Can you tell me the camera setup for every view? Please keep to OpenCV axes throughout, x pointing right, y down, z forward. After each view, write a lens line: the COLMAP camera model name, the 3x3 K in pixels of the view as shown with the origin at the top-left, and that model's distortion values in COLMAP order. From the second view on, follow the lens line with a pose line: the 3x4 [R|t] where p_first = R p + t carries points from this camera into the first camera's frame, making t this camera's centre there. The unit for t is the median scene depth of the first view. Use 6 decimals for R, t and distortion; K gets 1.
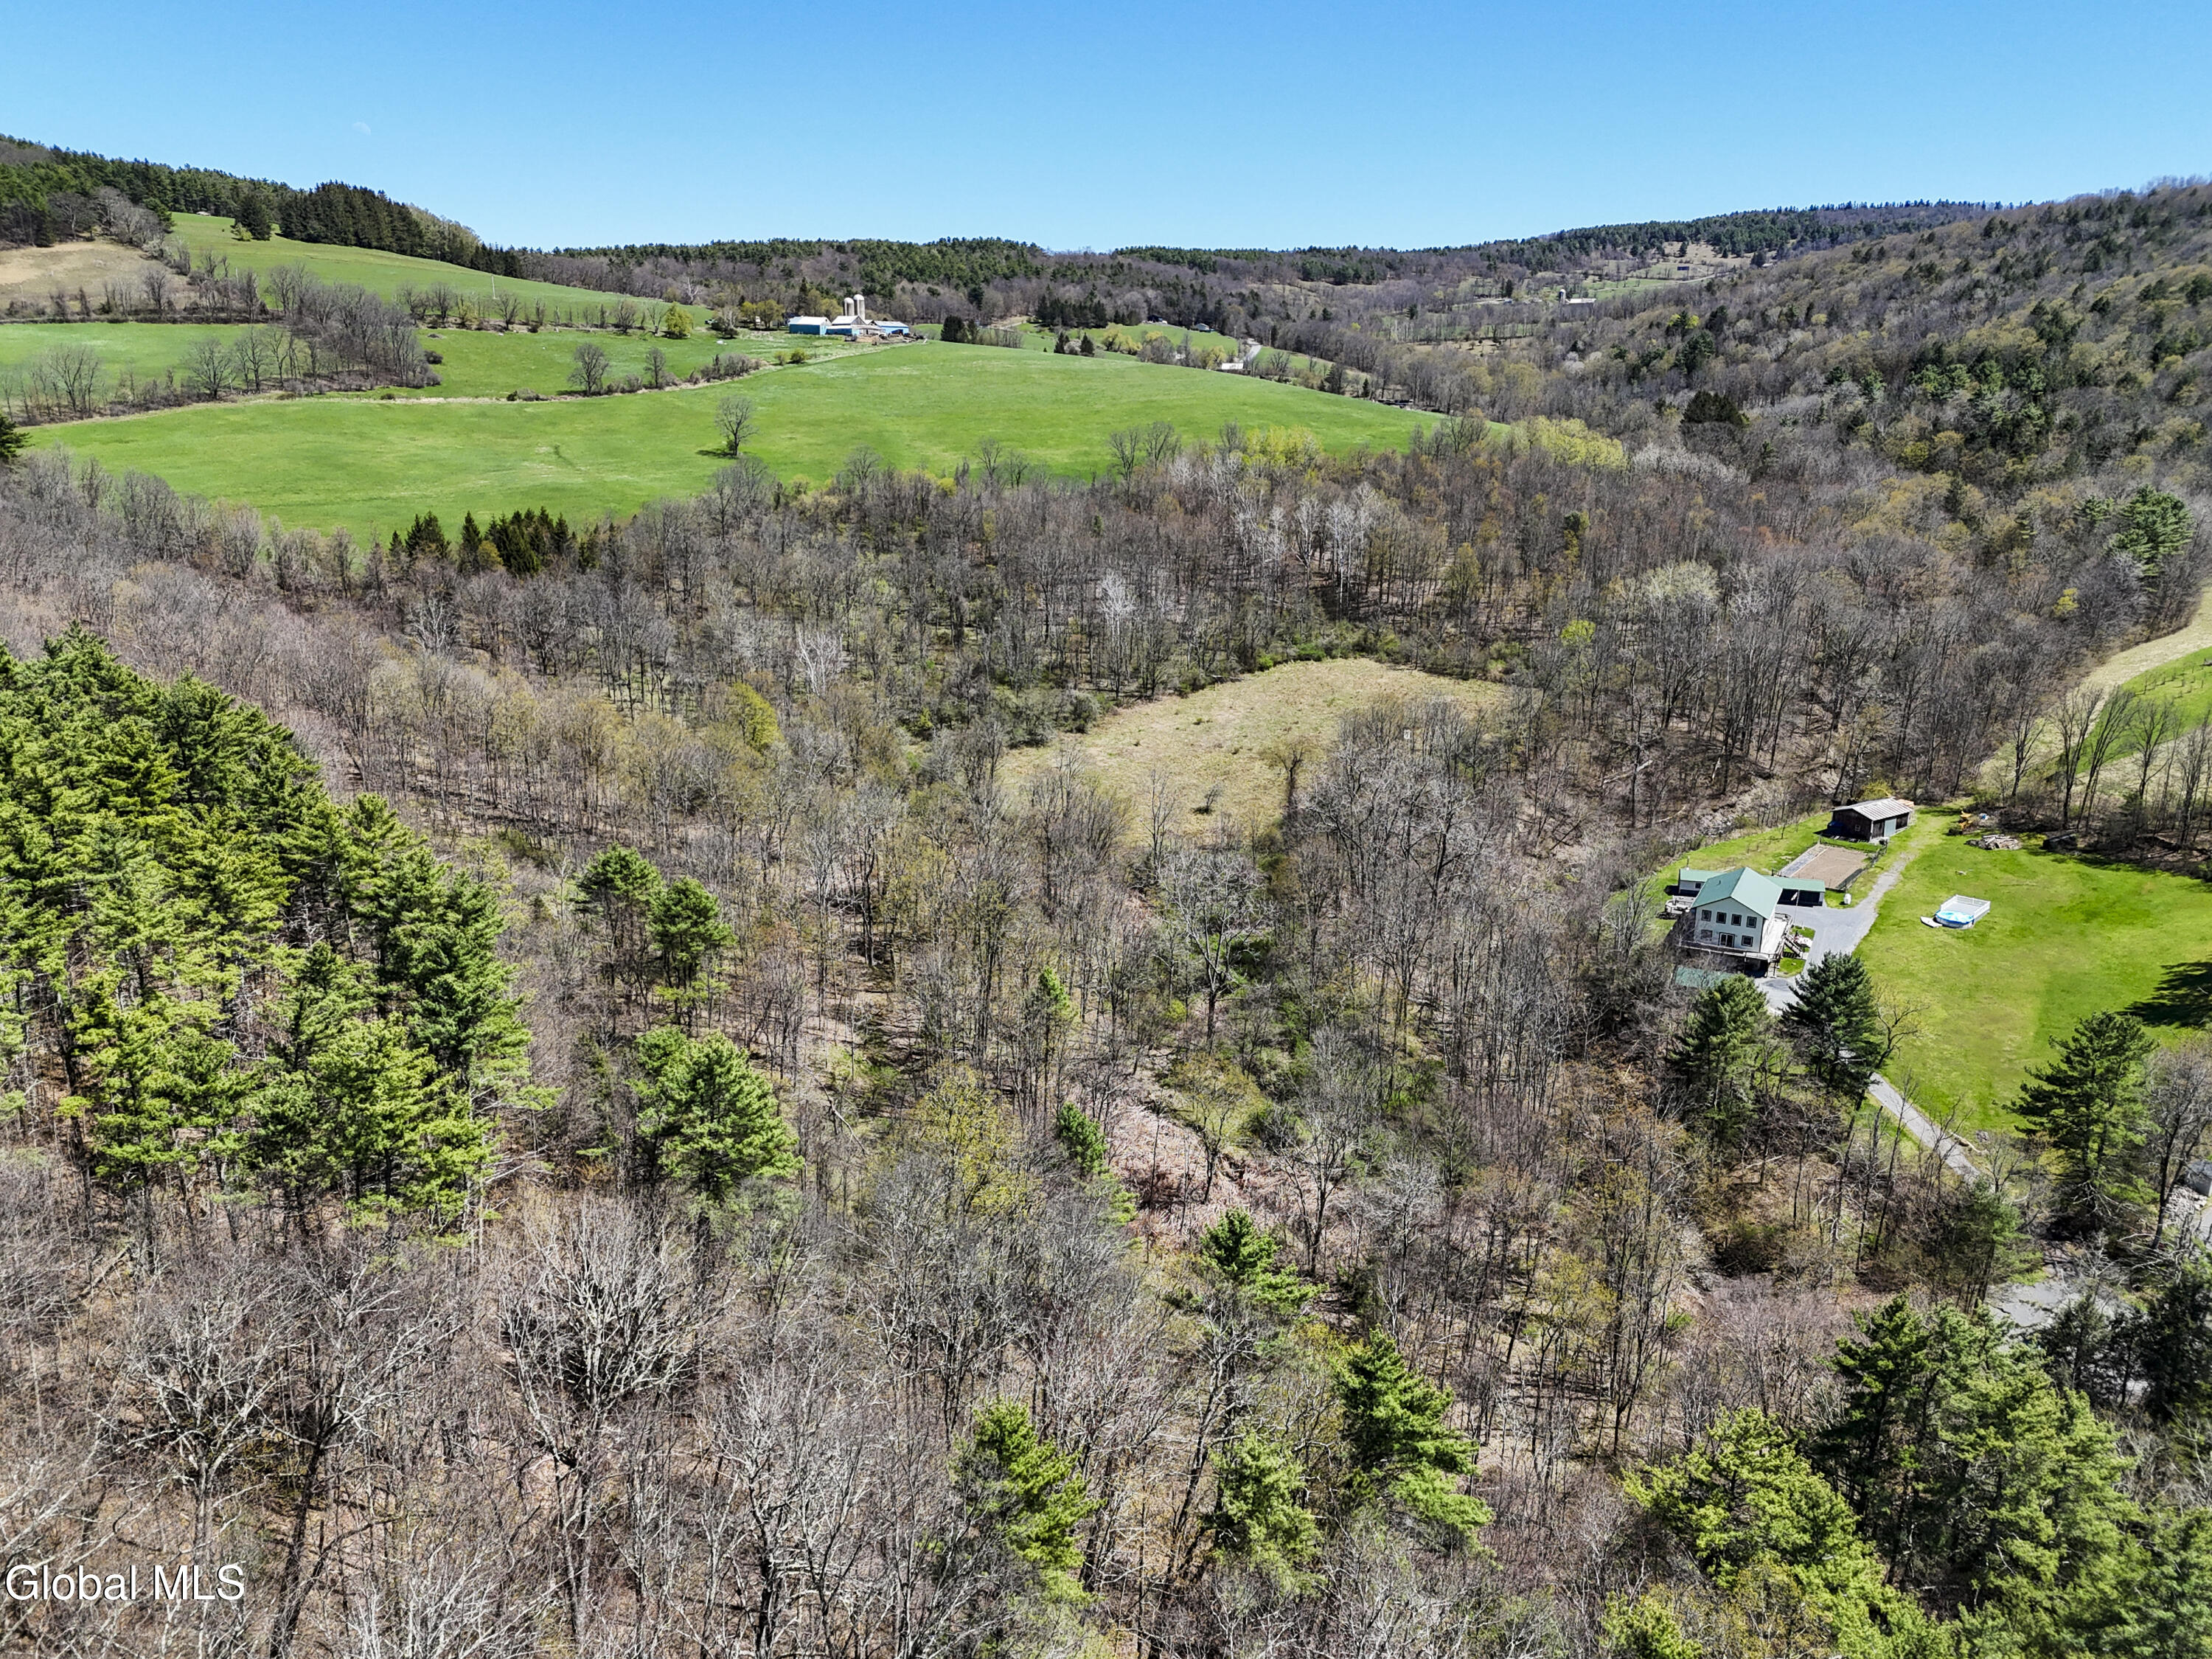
lens RADIAL K [[1615.0, 0, 1106.0], [0, 1615.0, 829.5], [0, 0, 1]] dist [0.069889, -0.064540]
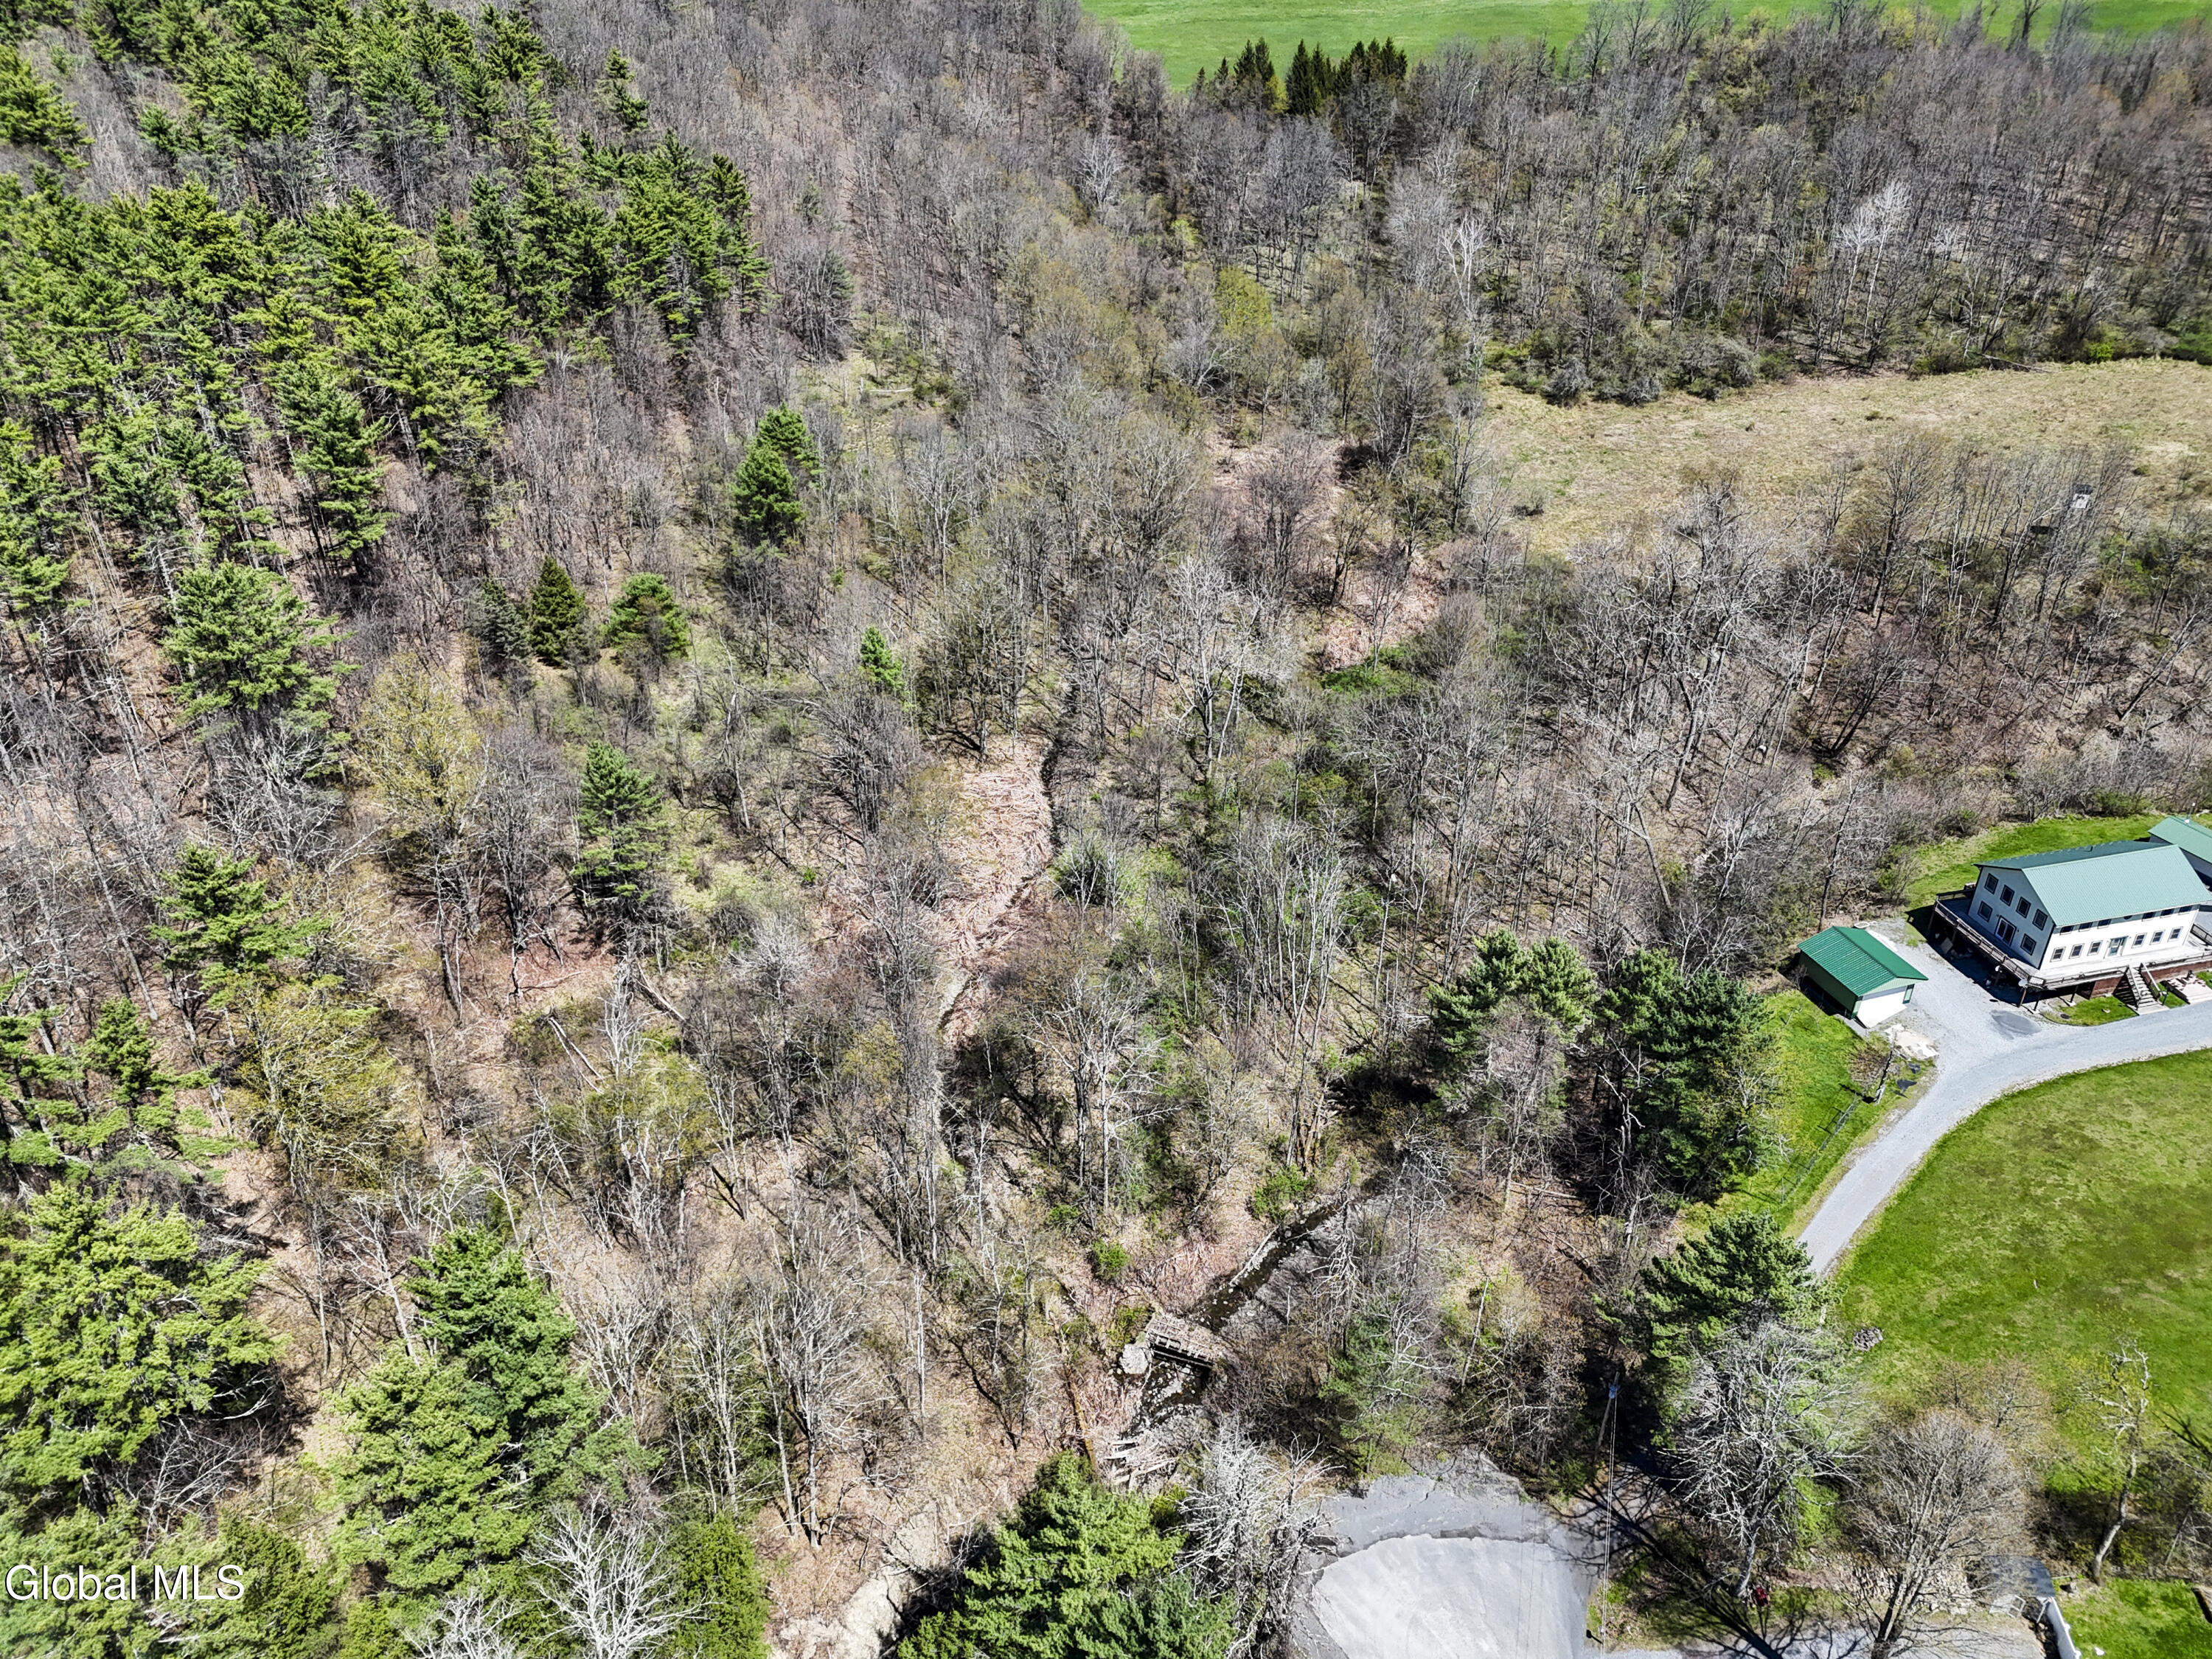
lens RADIAL K [[1615.3, 0, 1106.0], [0, 1615.3, 829.5], [0, 0, 1]] dist [0.074819, -0.074561]
pose [[0.675007, 0.377988, -0.633633, 0.331406], [-0.193167, 0.919383, 0.342668, -0.074625], [0.712075, -0.108907, 0.693605, 0.191328]]
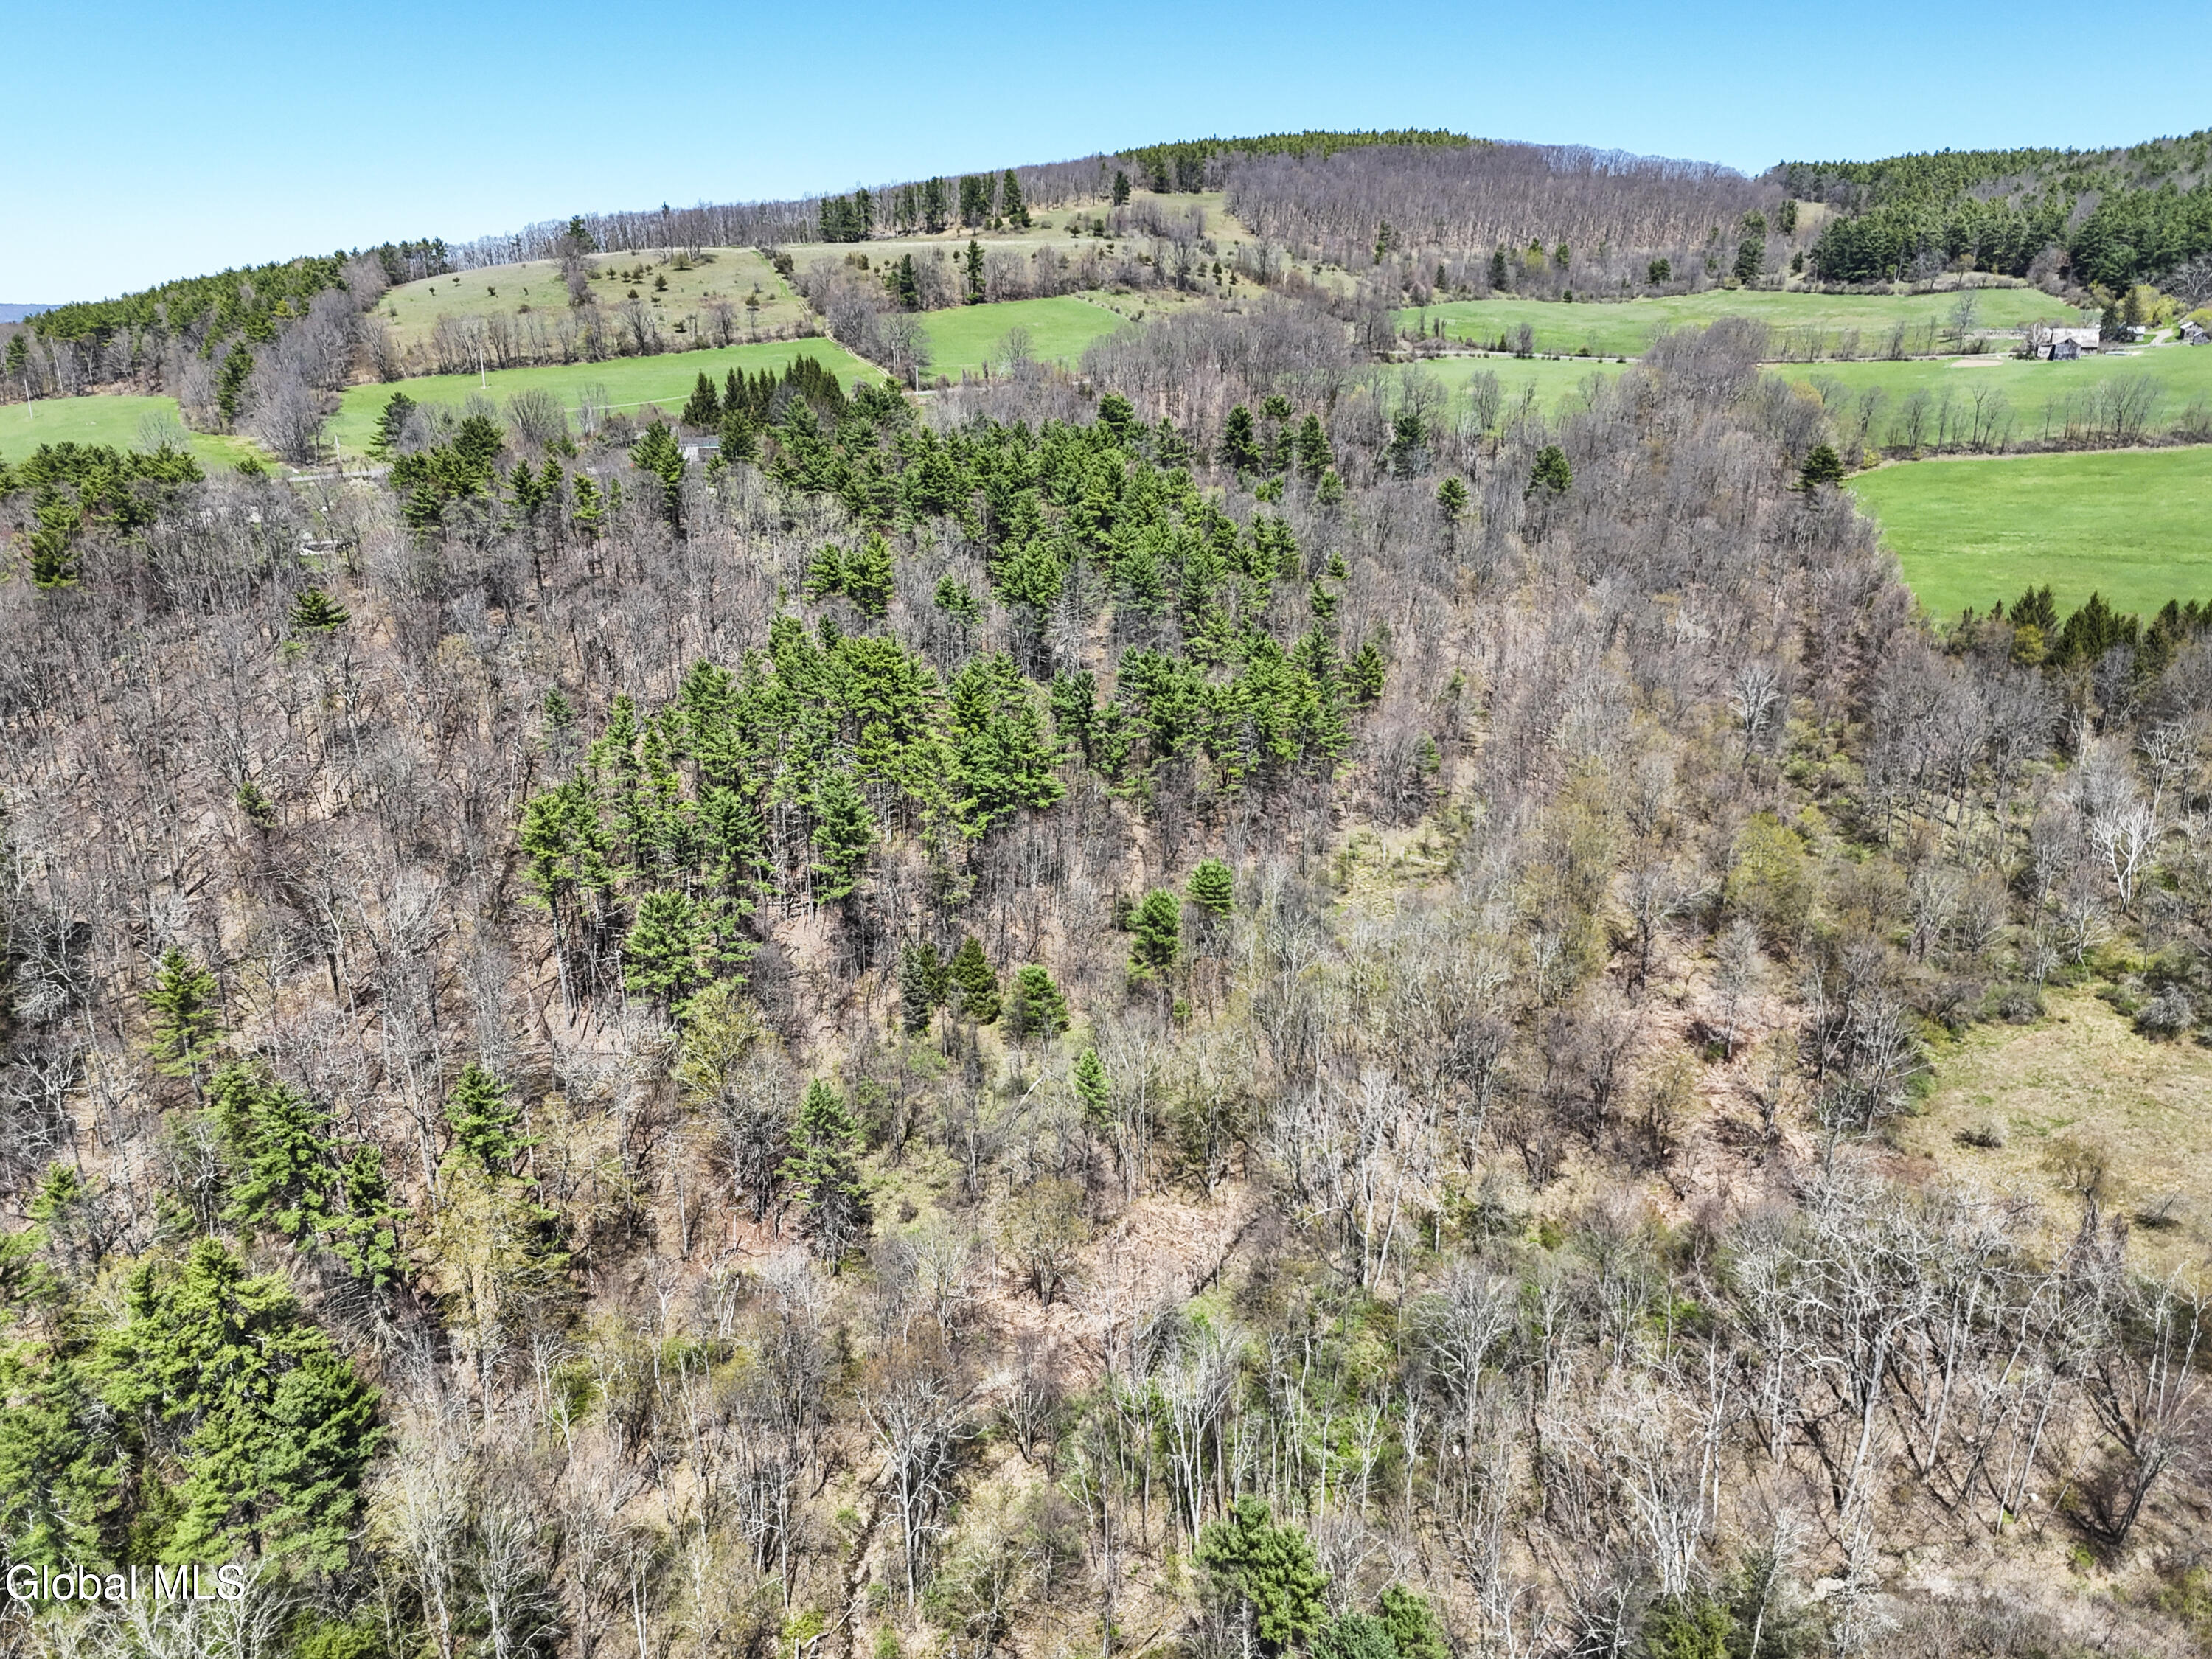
lens RADIAL K [[1622.3, 0, 1106.0], [0, 1622.3, 829.5], [0, 0, 1]] dist [0.055263, -0.038993]
pose [[0.093244, 0.296679, -0.950414, 0.464506], [-0.268555, 0.926687, 0.262925, -0.167850], [0.958741, 0.230722, 0.166082, 0.362767]]
